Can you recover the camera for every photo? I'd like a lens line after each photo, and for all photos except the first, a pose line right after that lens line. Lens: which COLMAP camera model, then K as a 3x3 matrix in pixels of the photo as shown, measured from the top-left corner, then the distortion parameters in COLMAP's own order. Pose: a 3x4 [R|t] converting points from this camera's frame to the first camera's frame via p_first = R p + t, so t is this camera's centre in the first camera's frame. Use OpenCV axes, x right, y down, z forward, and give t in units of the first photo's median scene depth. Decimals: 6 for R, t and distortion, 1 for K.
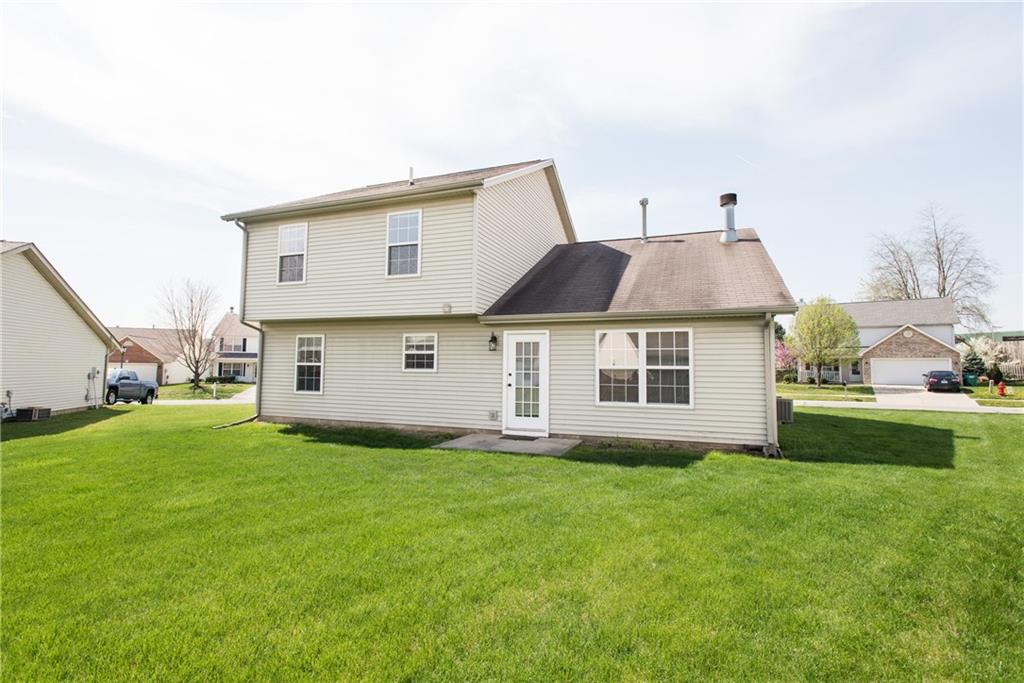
lens RADIAL K [[481.6, 0, 514.5], [0, 481.6, 335.7], [0, 0, 1]] dist [0.012503, -0.001290]
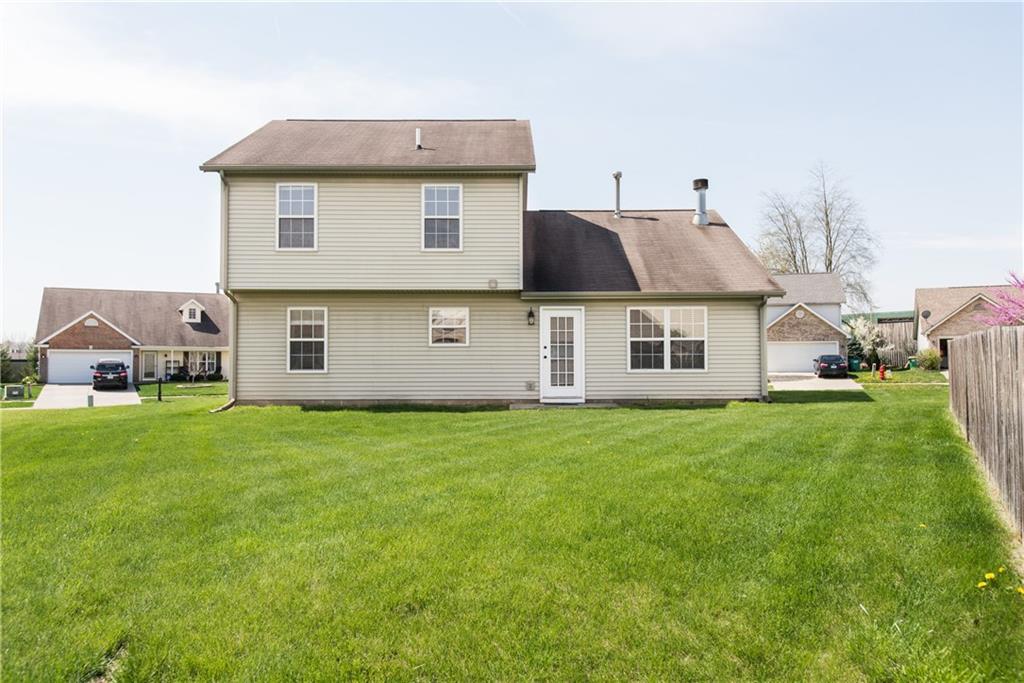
lens RADIAL K [[798.3, 0, 510.1], [0, 798.3, 342.2], [0, 0, 1]] dist [0.035210, 0.000716]
pose [[0.934917, -0.002024, 0.354861, -0.600116], [-0.011285, 0.999308, 0.035433, 0.006092], [-0.354687, -0.037132, 0.934247, -0.525768]]
